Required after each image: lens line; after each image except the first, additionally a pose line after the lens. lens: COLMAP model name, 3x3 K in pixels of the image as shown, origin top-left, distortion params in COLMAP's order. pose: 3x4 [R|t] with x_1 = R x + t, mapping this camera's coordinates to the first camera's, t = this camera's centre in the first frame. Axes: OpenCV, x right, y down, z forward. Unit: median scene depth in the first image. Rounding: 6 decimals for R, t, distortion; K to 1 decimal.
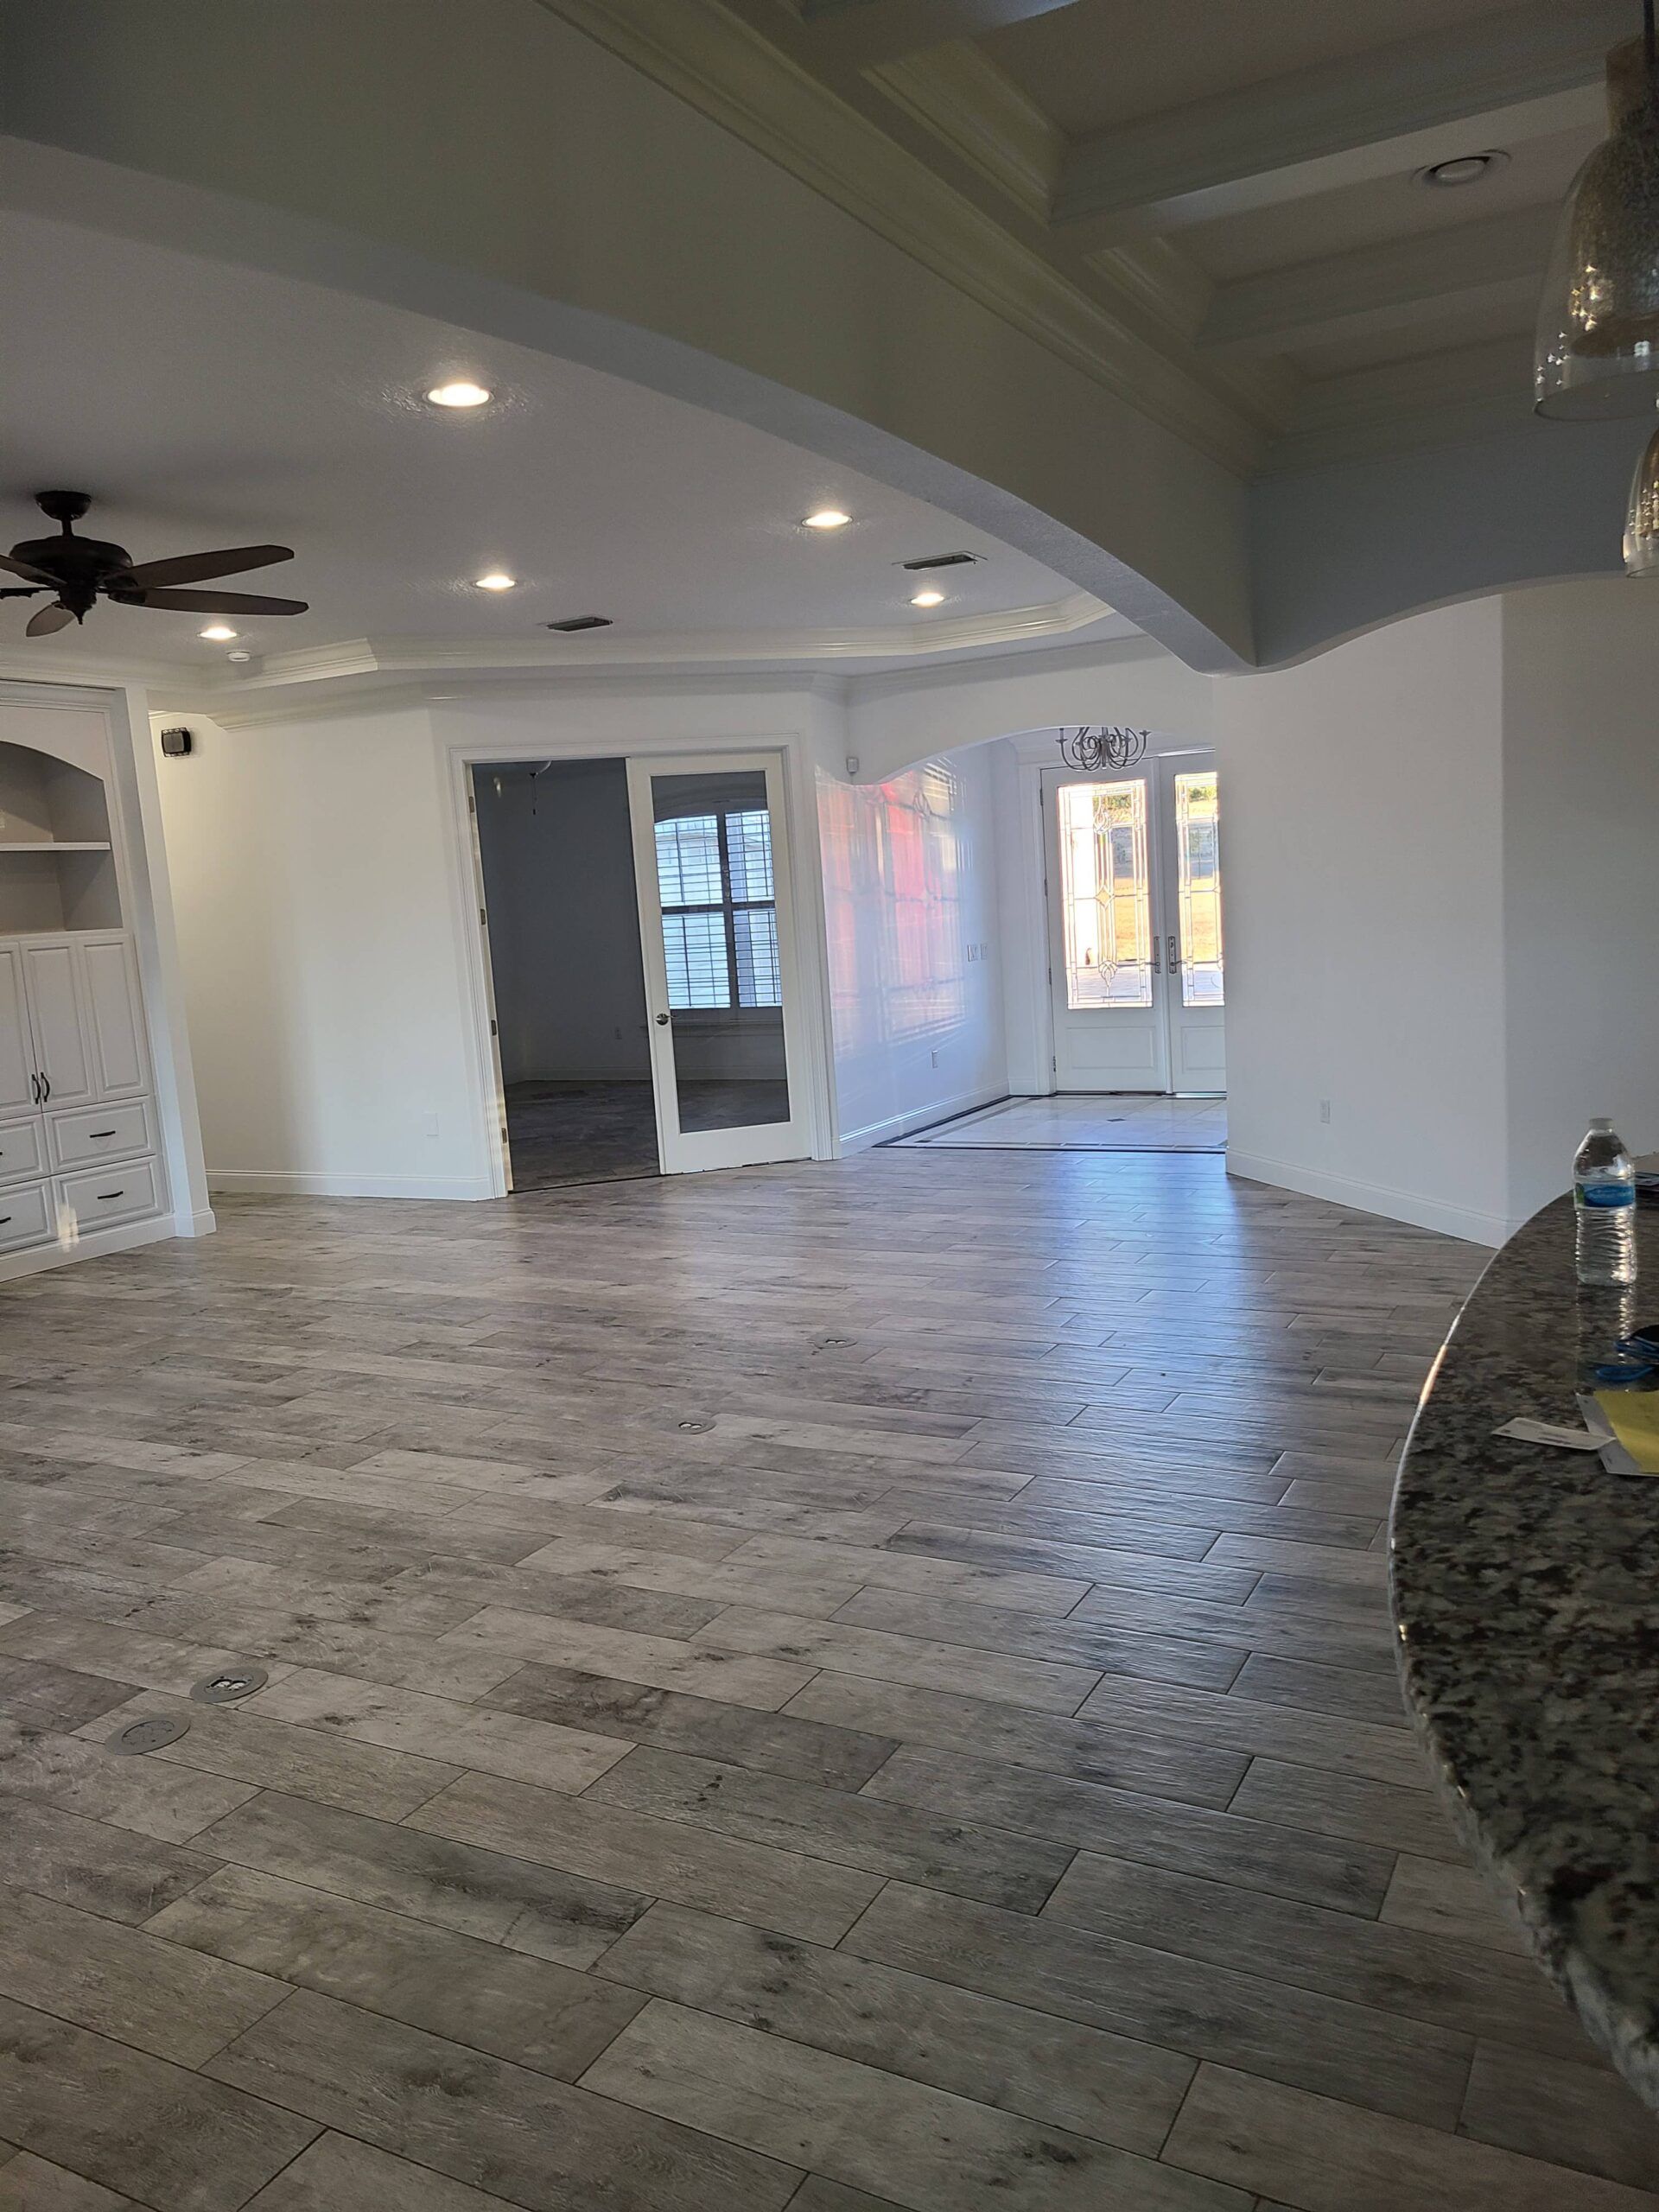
lens RADIAL K [[1653.0, 0, 814.9], [0, 1653.0, 1110.4], [0, 0, 1]] dist [0.039131, 0.000563]
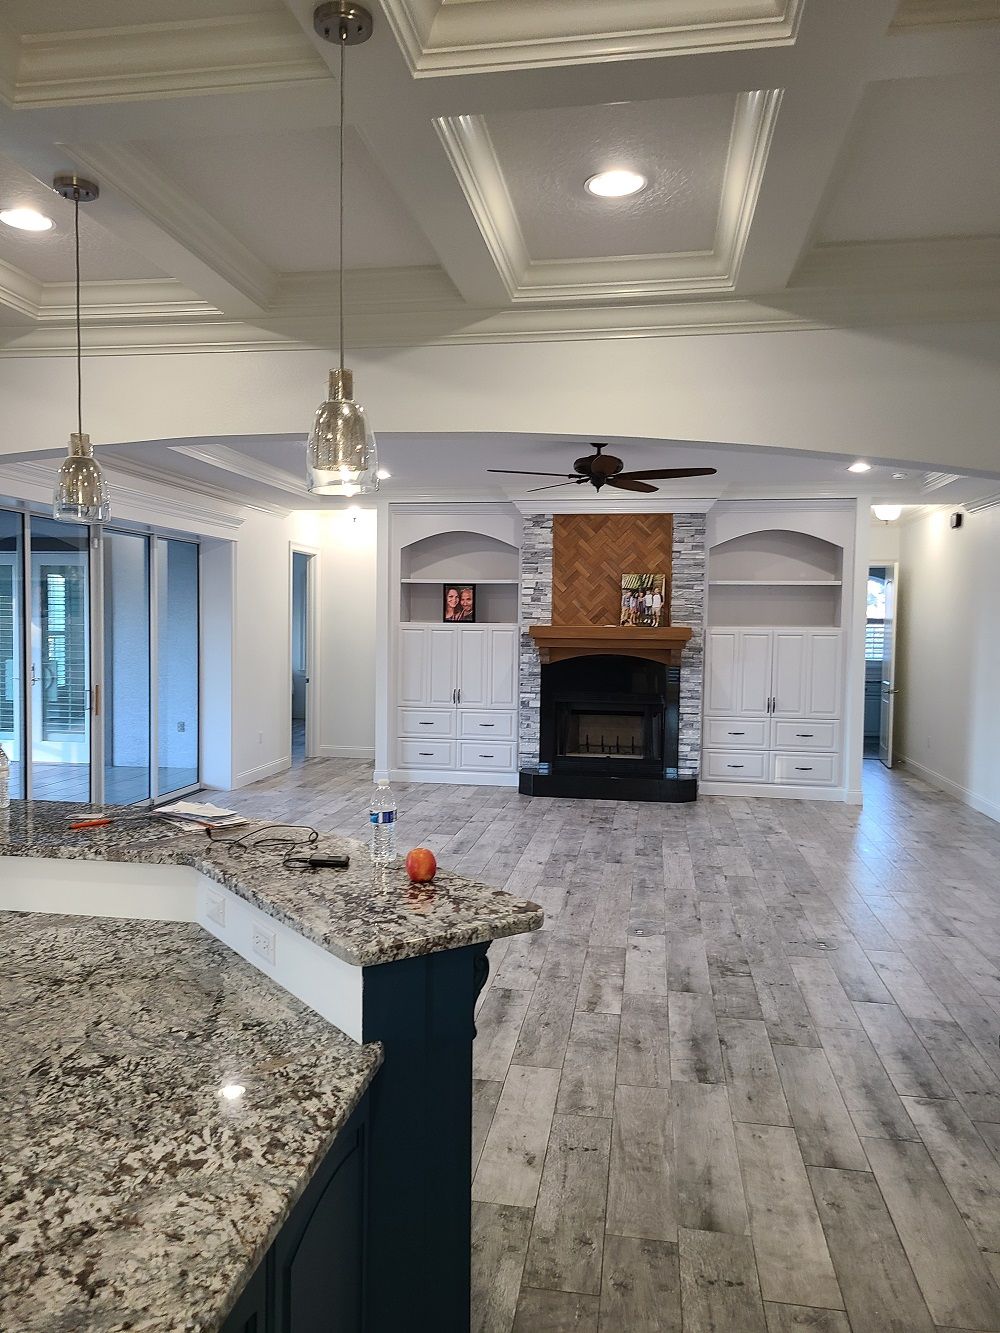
lens RADIAL K [[996.1, 0, 488.7], [0, 996.1, 662.4], [0, 0, 1]] dist [0.039131, 0.000563]
pose [[0.332457, 0.115226, -0.936053, 0.759927], [-0.166940, 0.984026, 0.061840, -0.118090], [0.928226, 0.135706, 0.346382, 0.409721]]
